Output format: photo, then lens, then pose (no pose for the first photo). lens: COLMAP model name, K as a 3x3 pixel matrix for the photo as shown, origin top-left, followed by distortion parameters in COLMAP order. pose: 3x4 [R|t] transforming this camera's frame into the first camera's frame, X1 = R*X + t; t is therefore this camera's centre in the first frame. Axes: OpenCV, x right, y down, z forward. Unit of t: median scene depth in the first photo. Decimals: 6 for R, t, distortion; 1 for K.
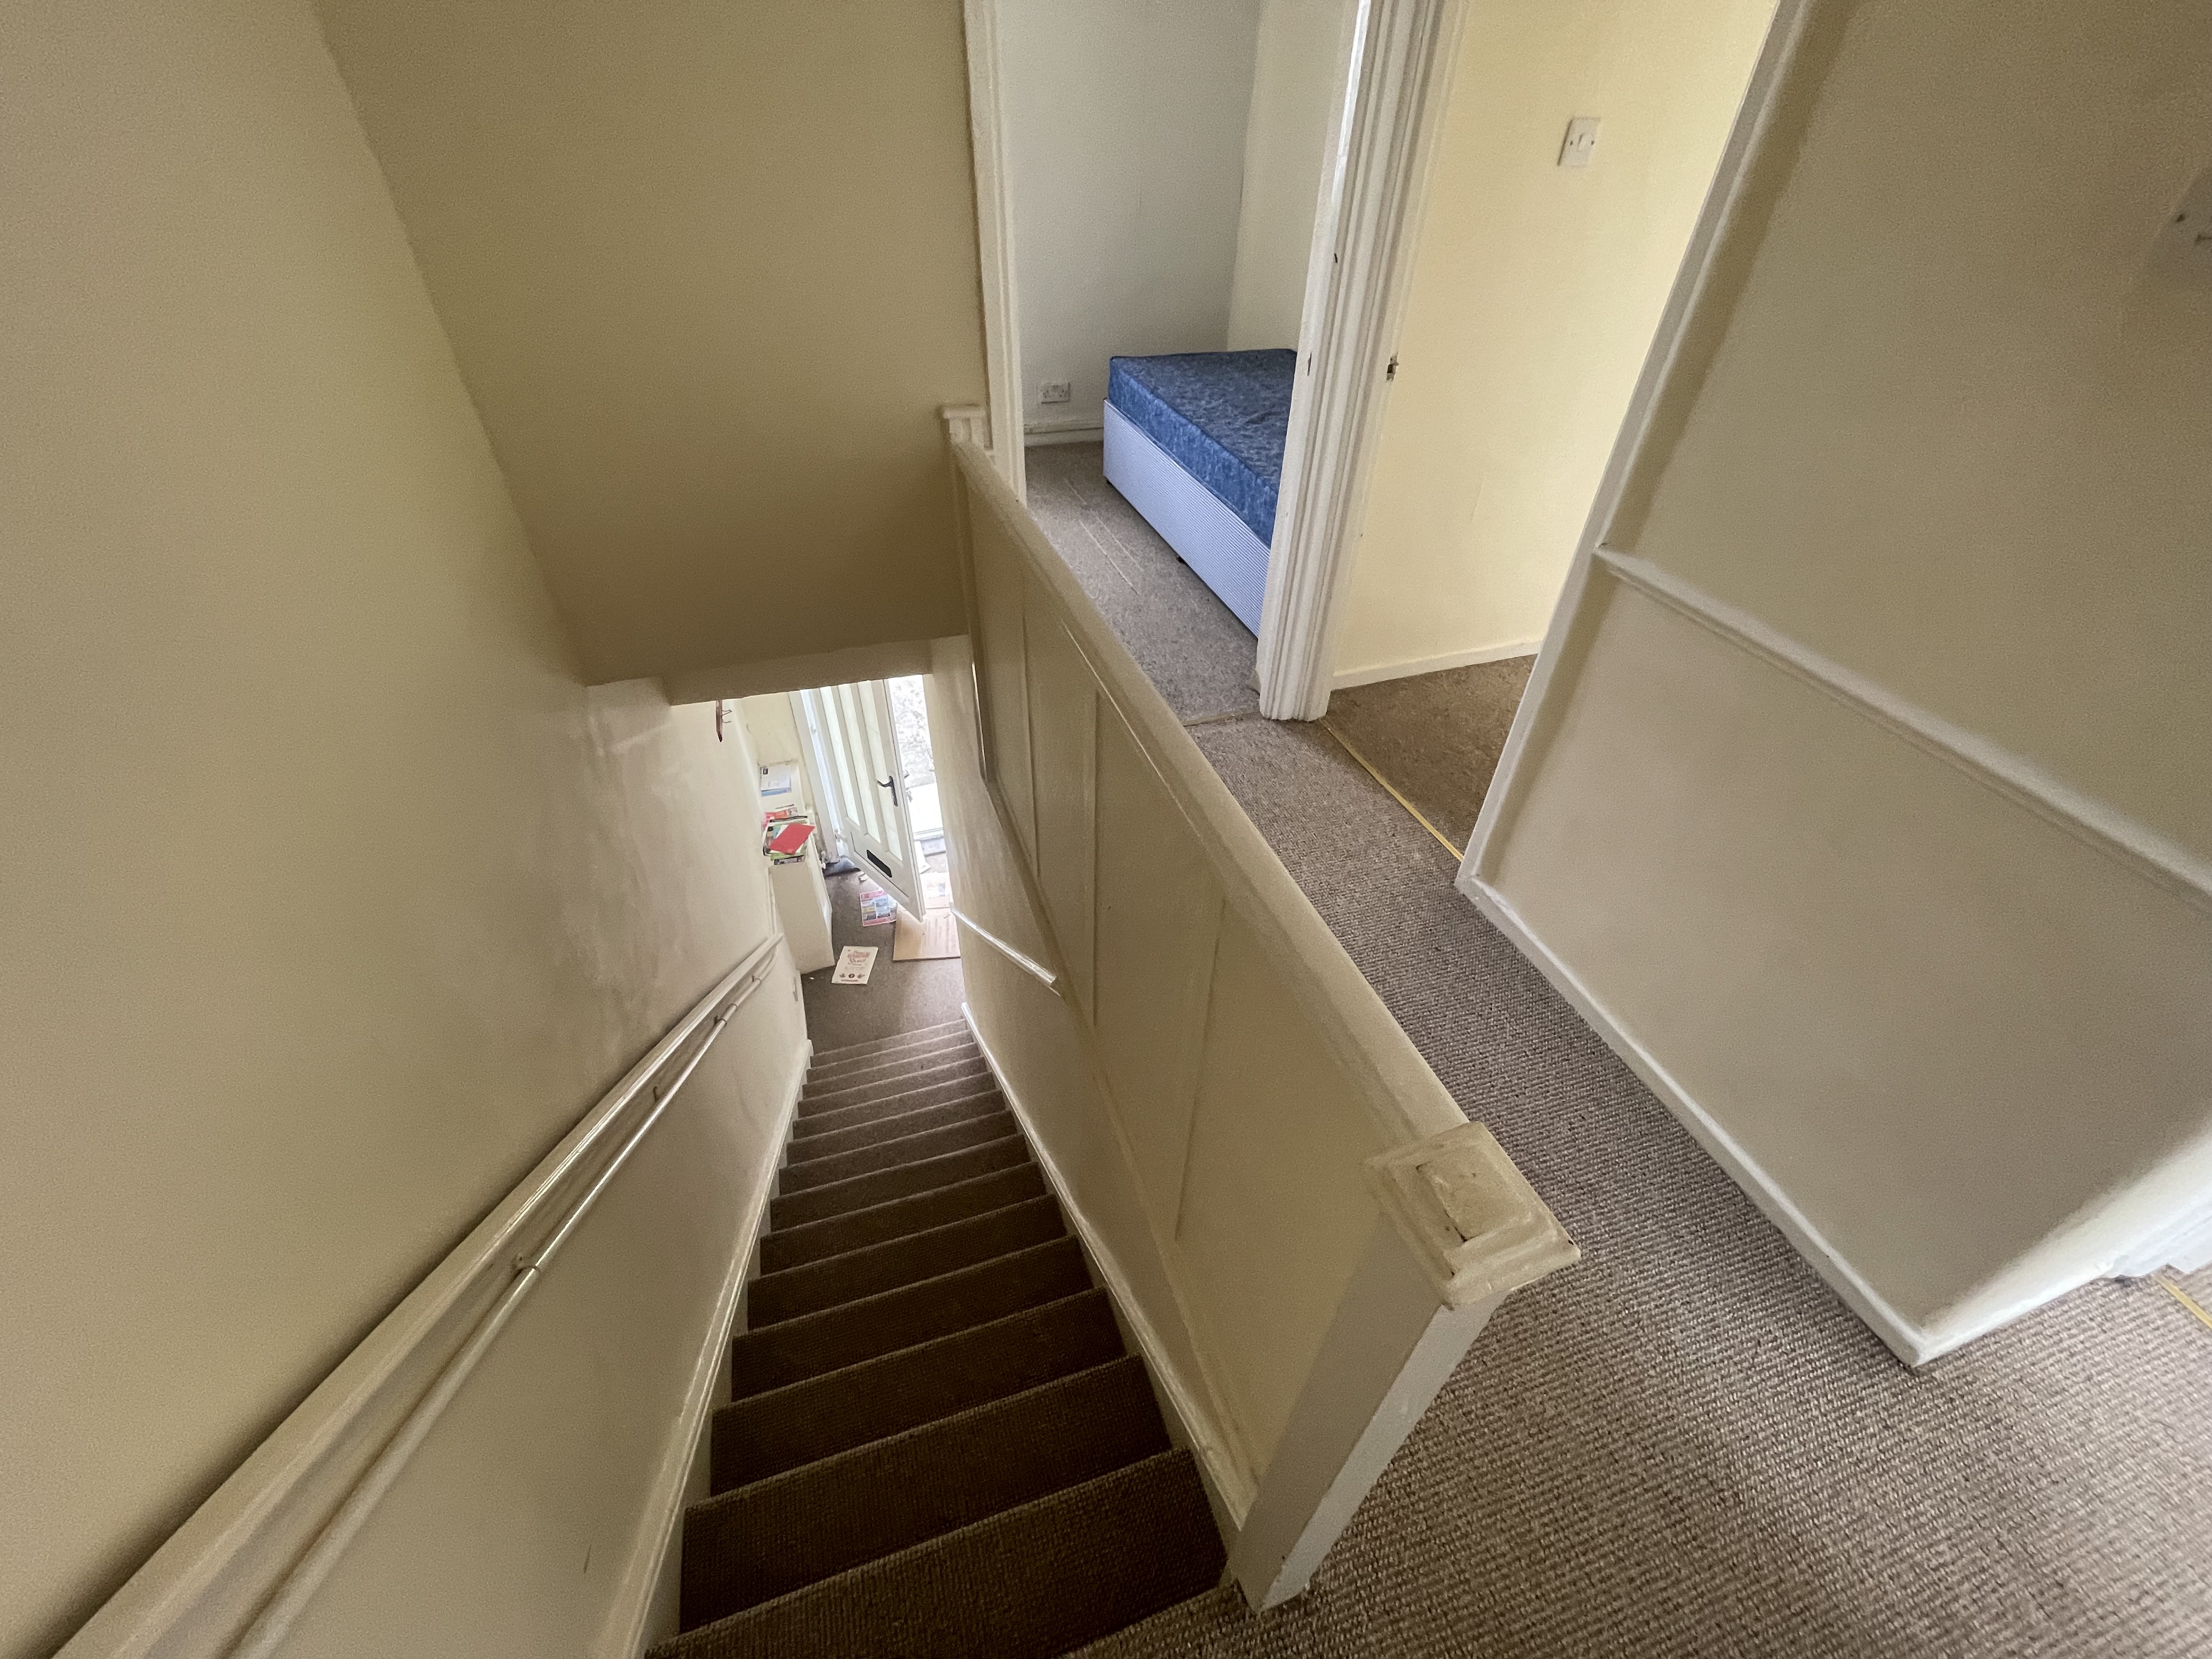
lens RADIAL K [[897.1, 0, 1110.9], [0, 897.1, 830.6], [0, 0, 1]] dist [-0.000973, -0.000273]
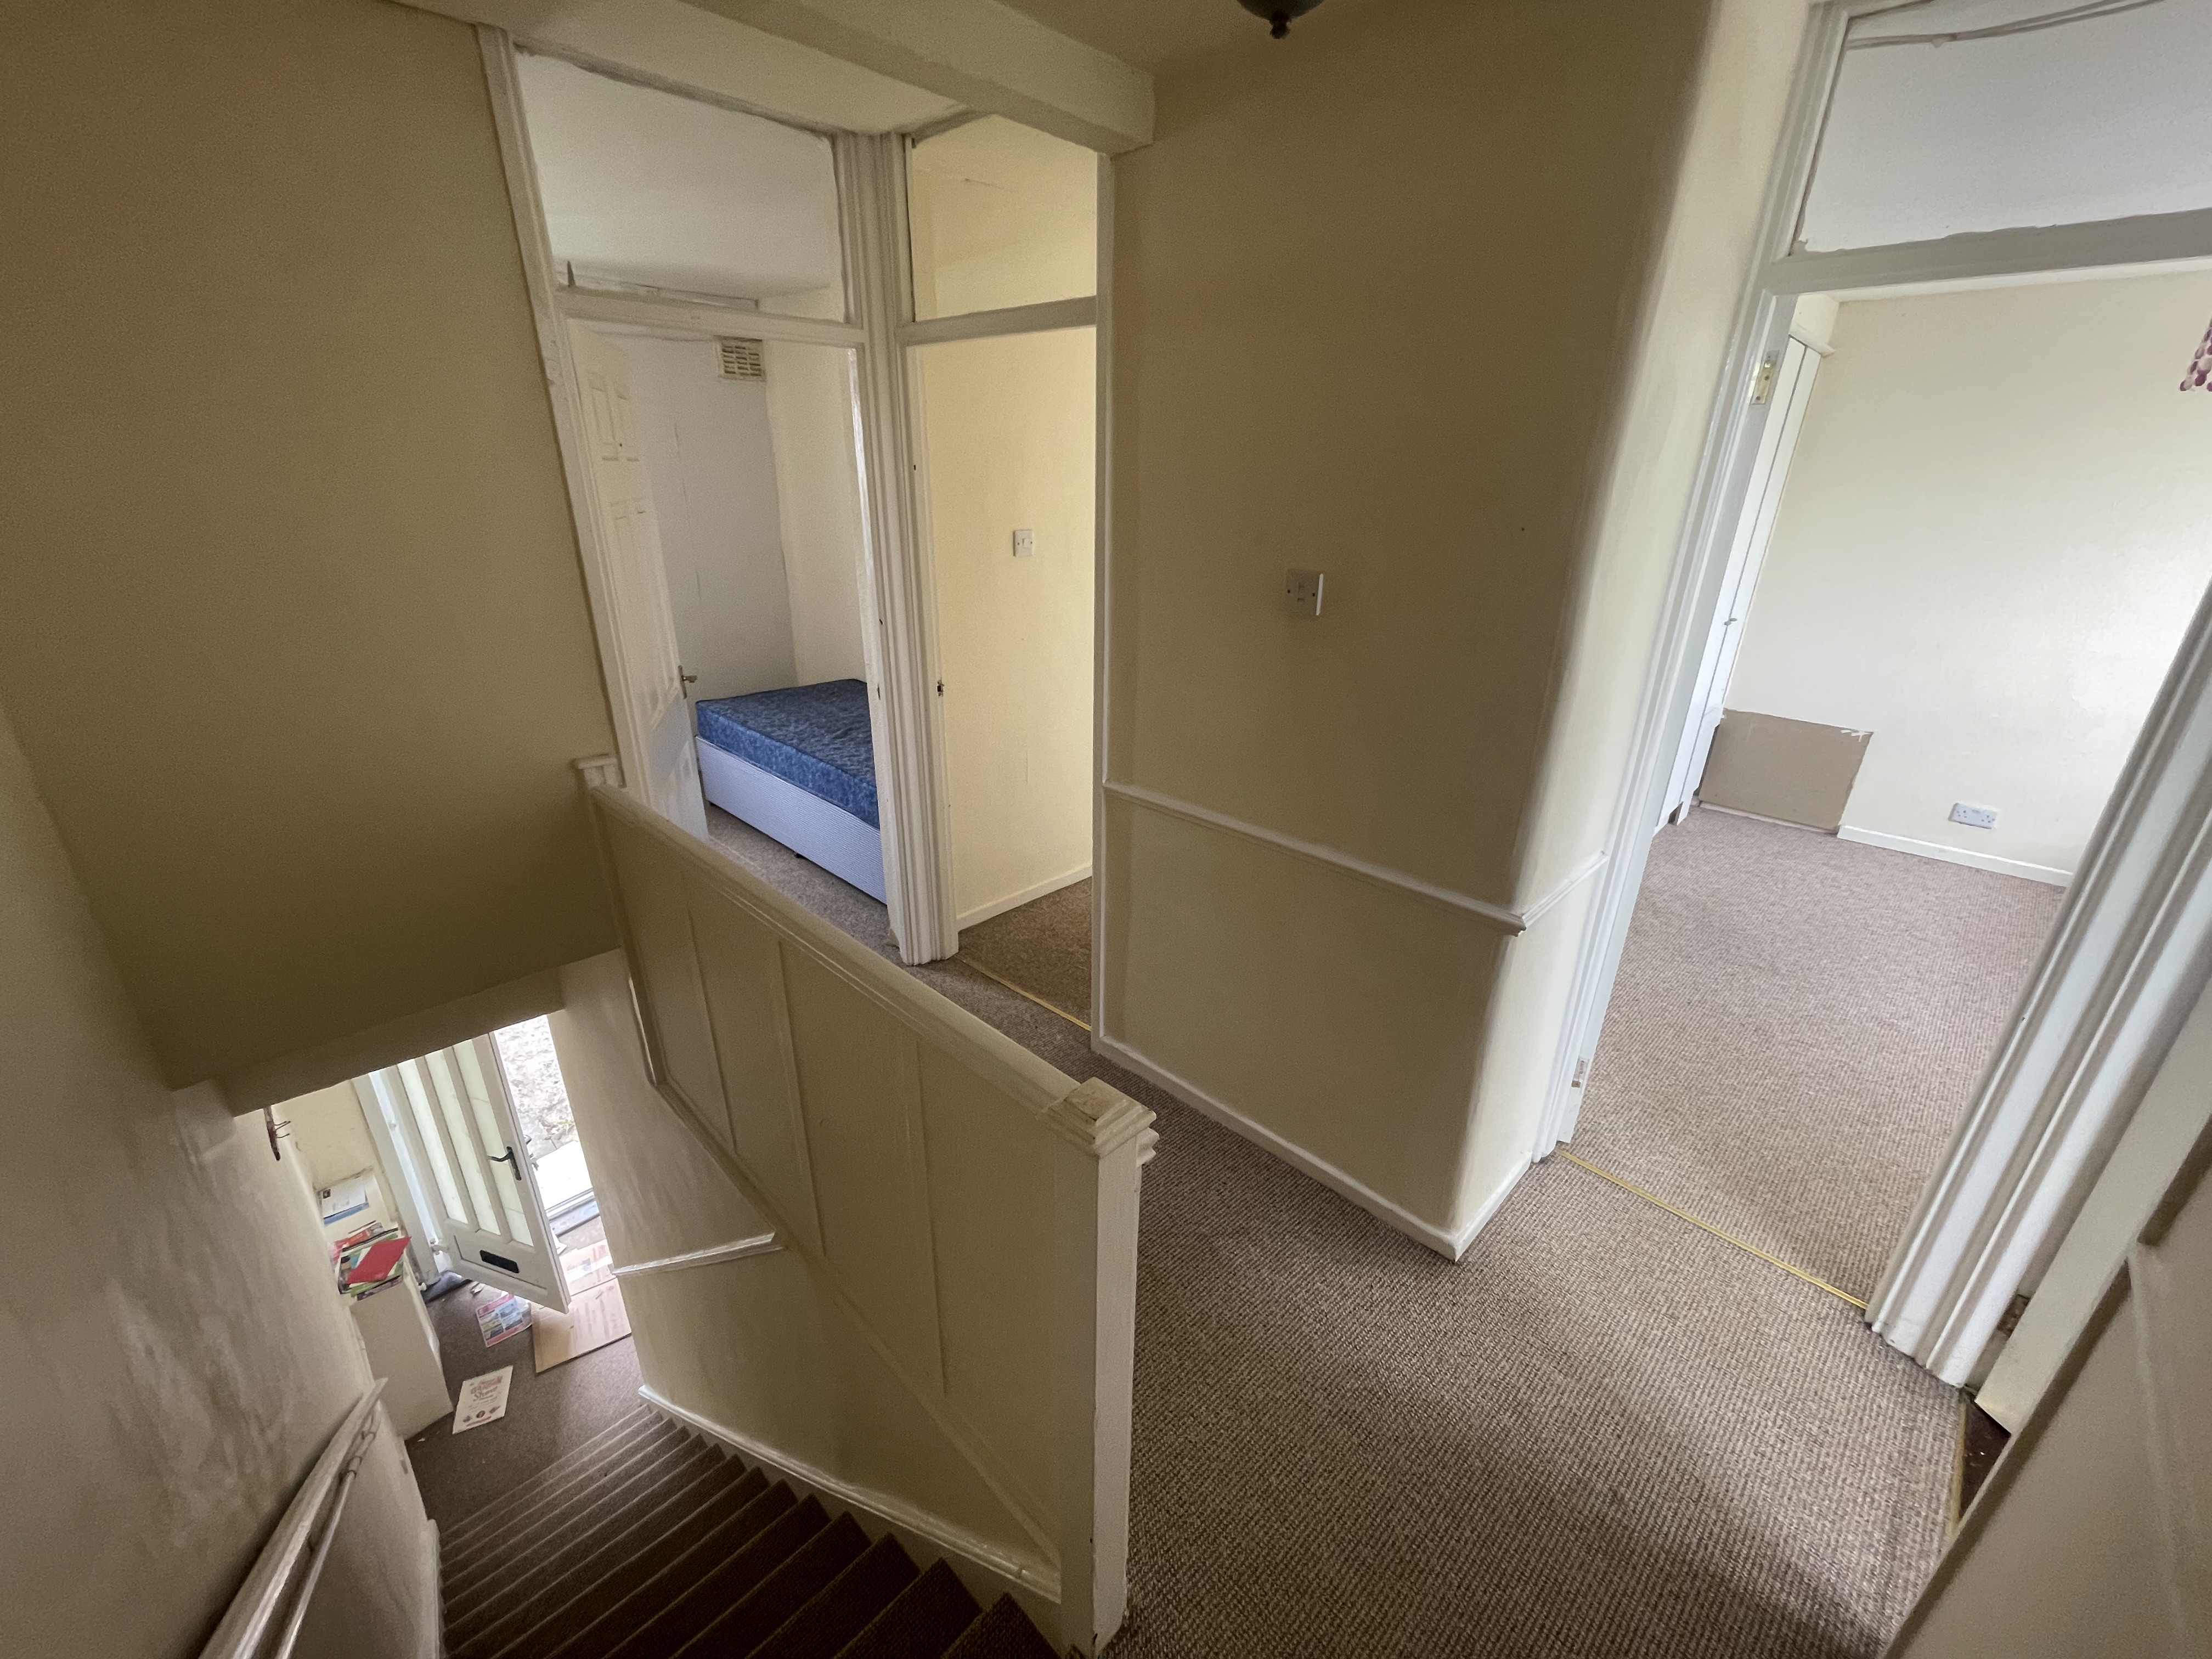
lens RADIAL K [[897.1, 0, 1108.0], [0, 897.1, 833.2], [0, 0, 1]] dist [-0.000973, -0.000273]
pose [[0.893370, -0.175358, 0.413691, -0.042303], [0.293110, 0.925266, -0.240767, 0.062691], [-0.340554, 0.336351, 0.878004, -0.143854]]
